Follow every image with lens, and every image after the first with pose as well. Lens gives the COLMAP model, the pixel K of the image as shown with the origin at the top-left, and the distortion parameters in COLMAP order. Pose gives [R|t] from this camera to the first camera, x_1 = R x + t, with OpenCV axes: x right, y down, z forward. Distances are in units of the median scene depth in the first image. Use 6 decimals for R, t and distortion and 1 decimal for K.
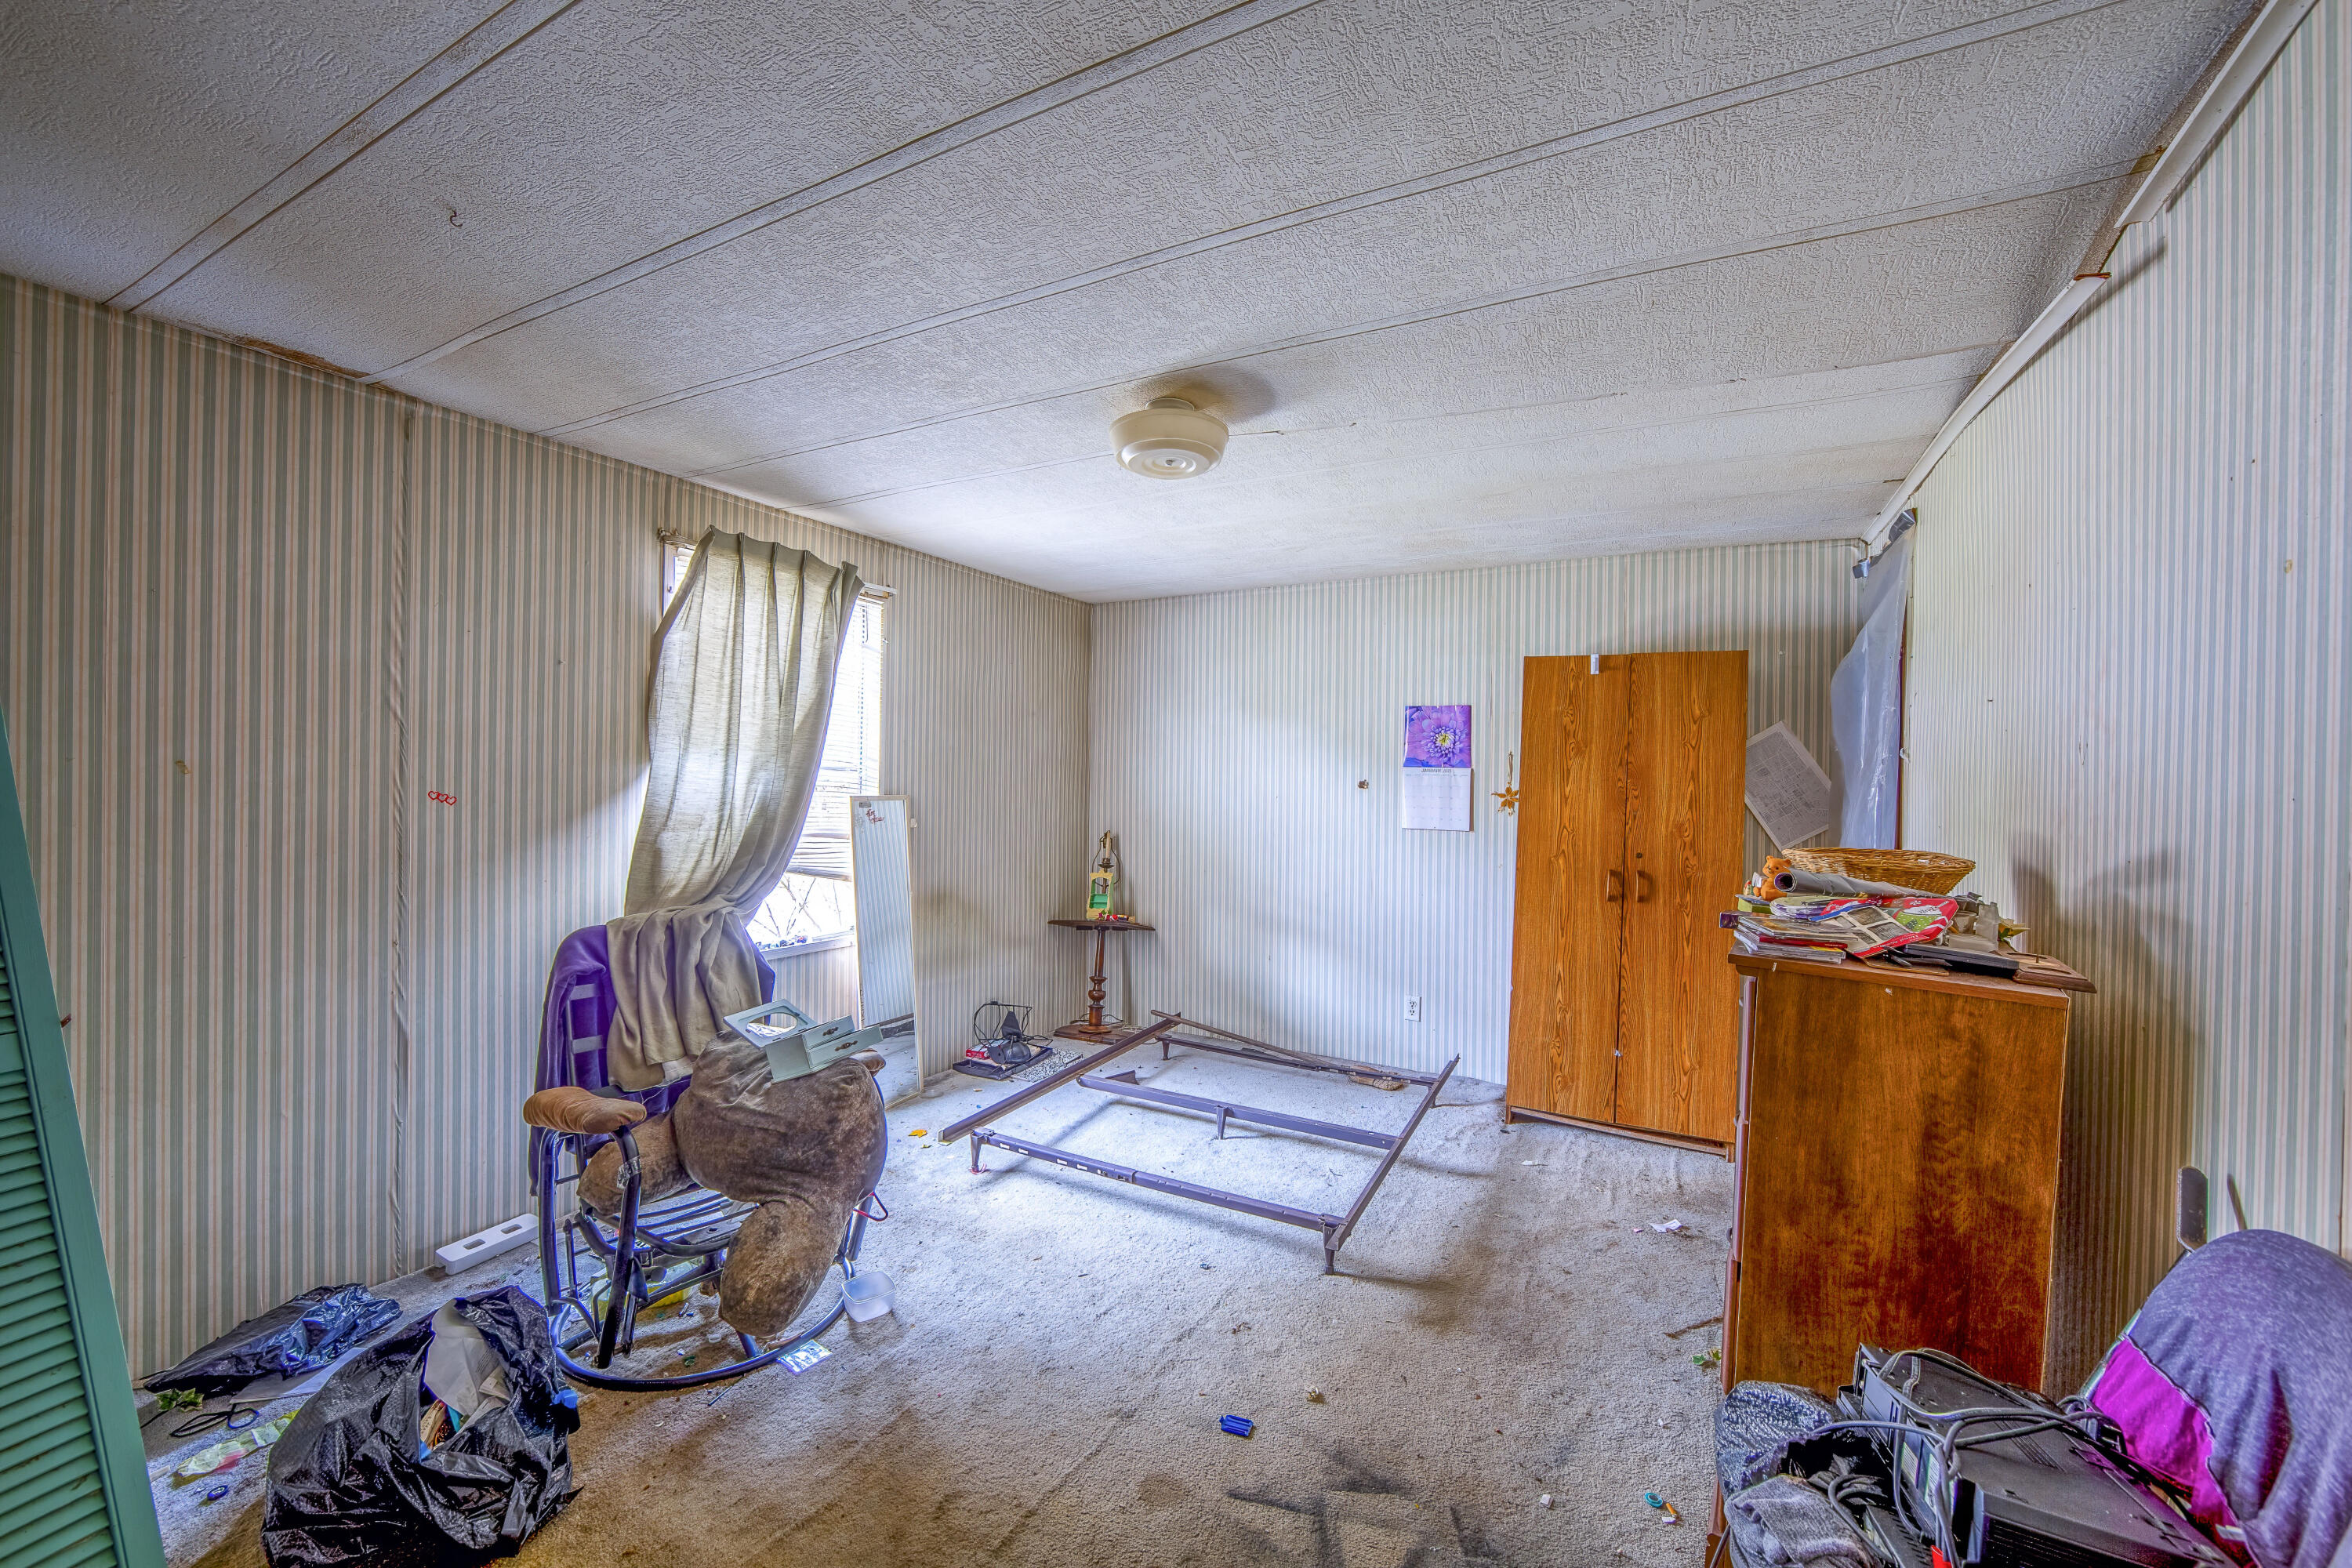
lens RADIAL K [[927.6, 0, 1182.6], [0, 927.6, 794.2], [0, 0, 1]] dist [-0.009974, -0.000163]
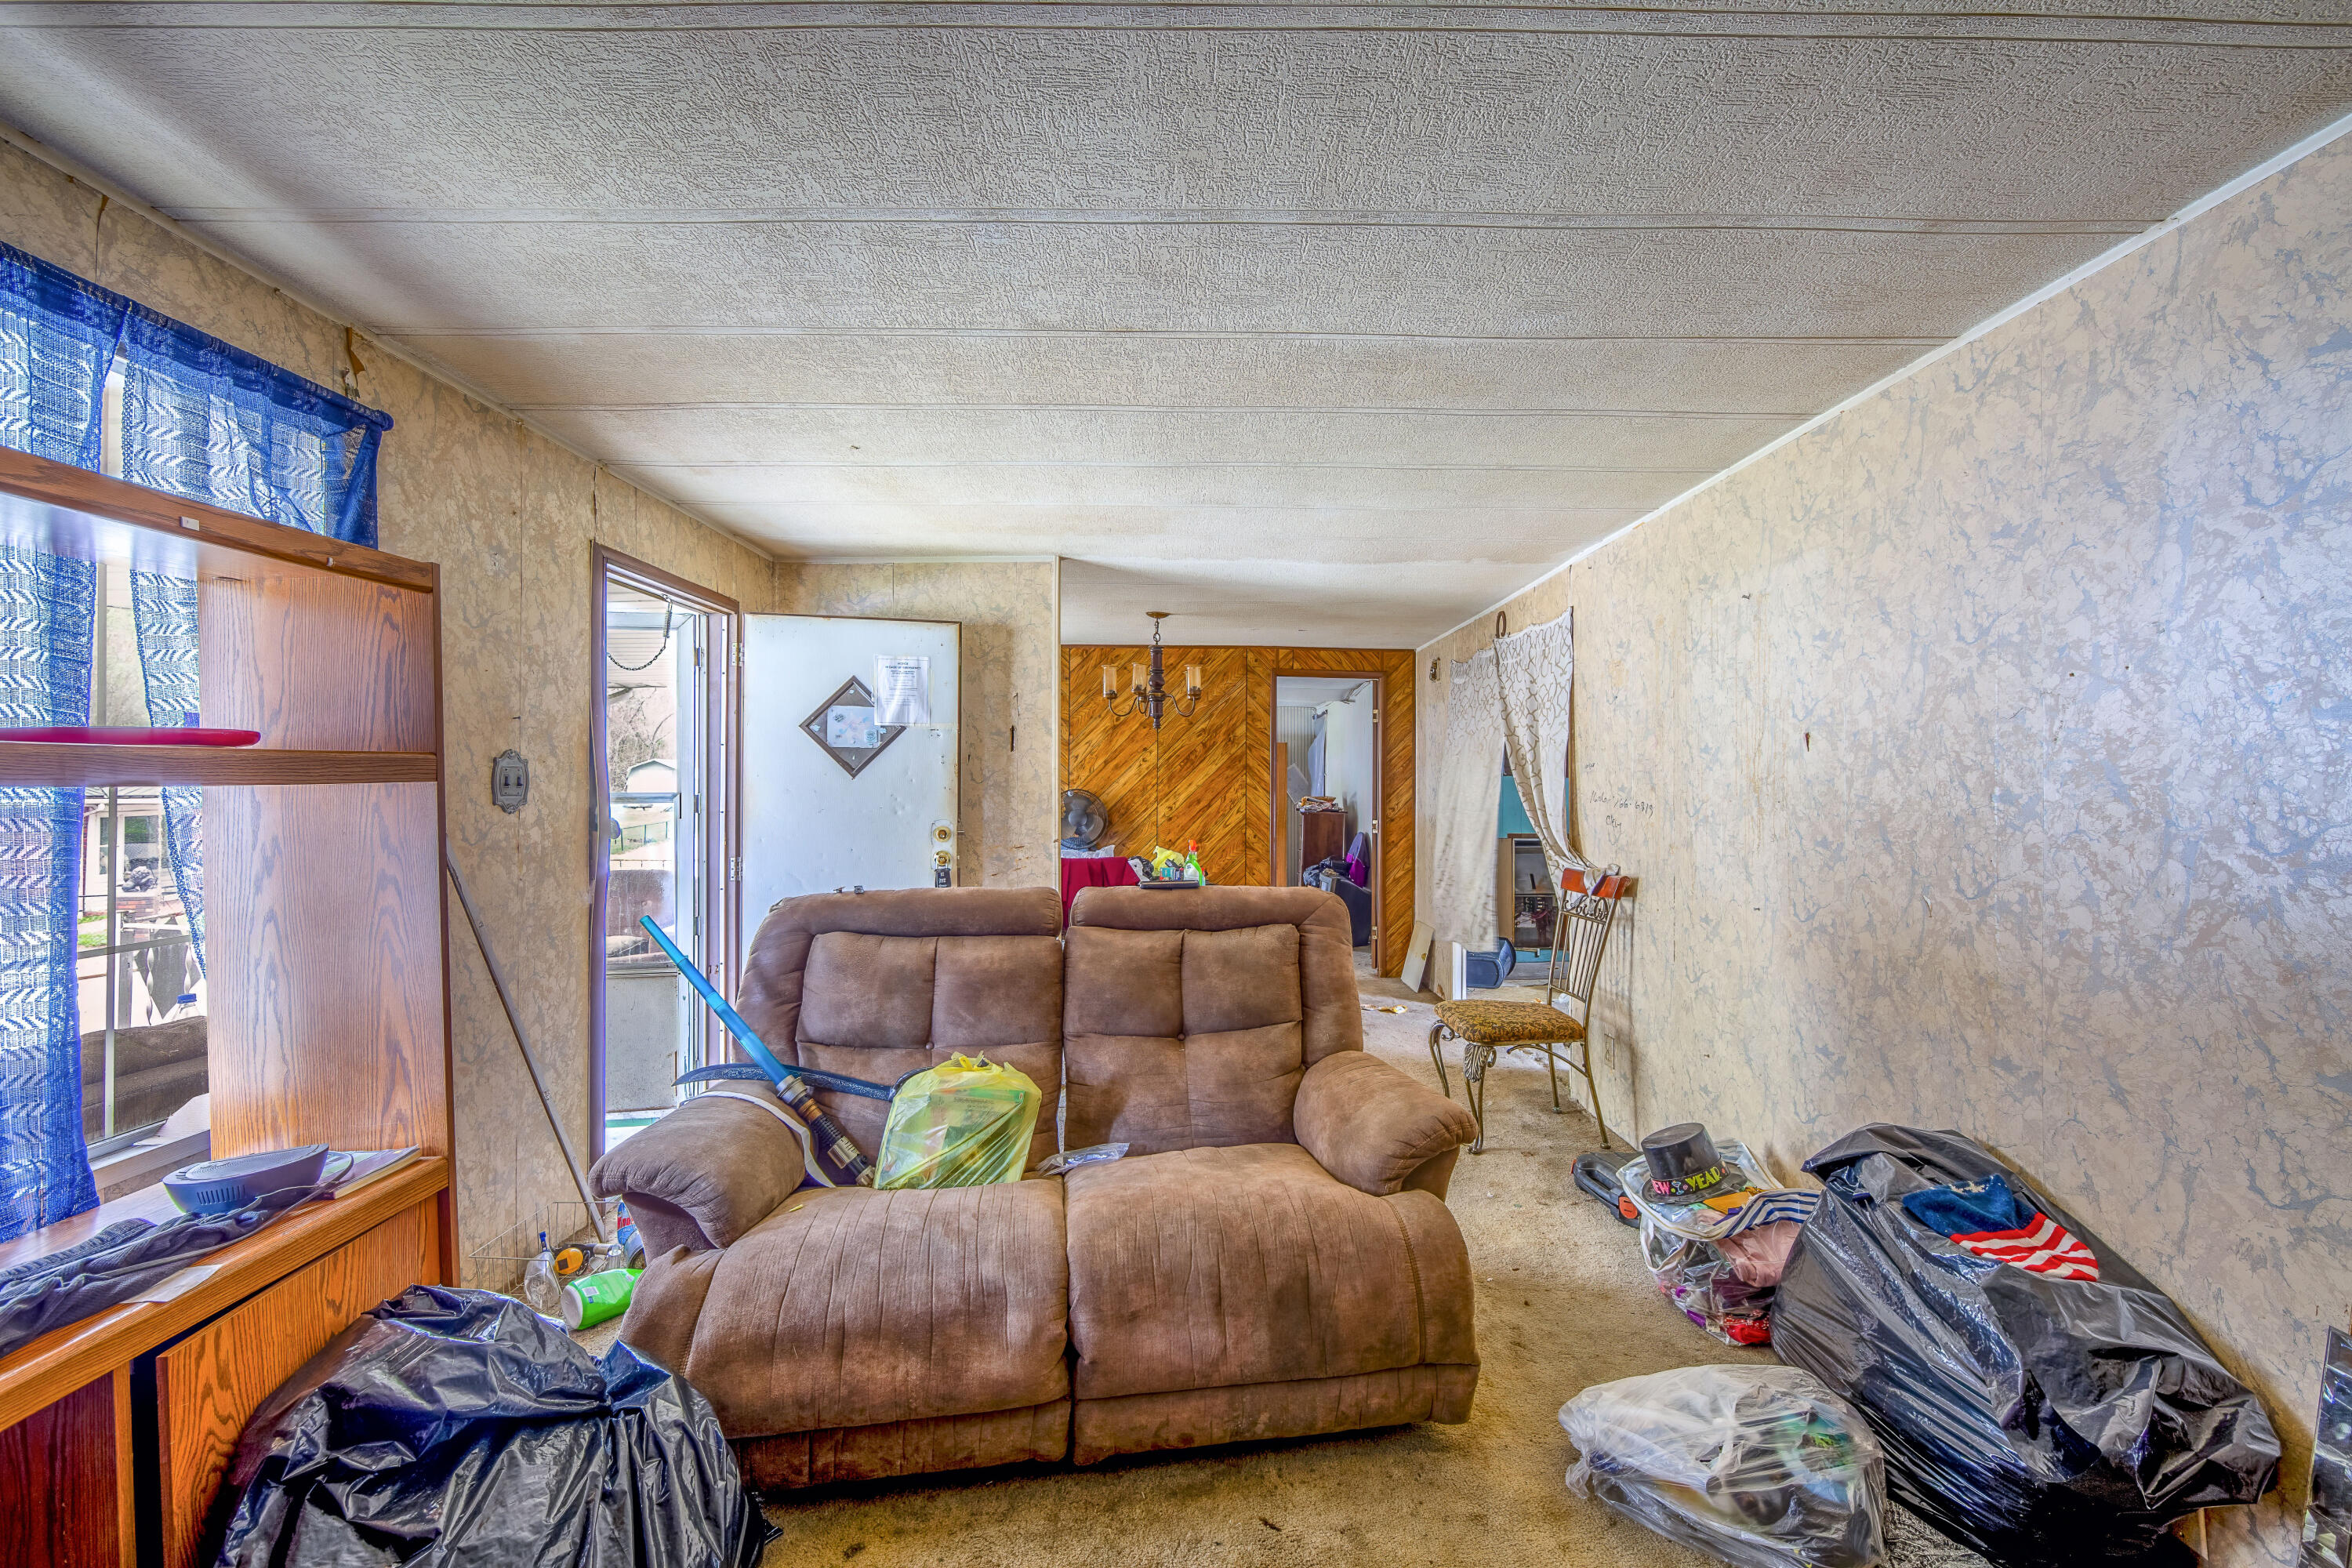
lens RADIAL K [[927.6, 0, 1173.8], [0, 927.6, 779.7], [0, 0, 1]] dist [-0.009974, -0.000163]
pose [[0.879678, -0.019676, 0.475163, -0.125411], [0.021115, 0.999774, 0.002309, -0.003662], [-0.475101, 0.008002, 0.879895, -0.163559]]
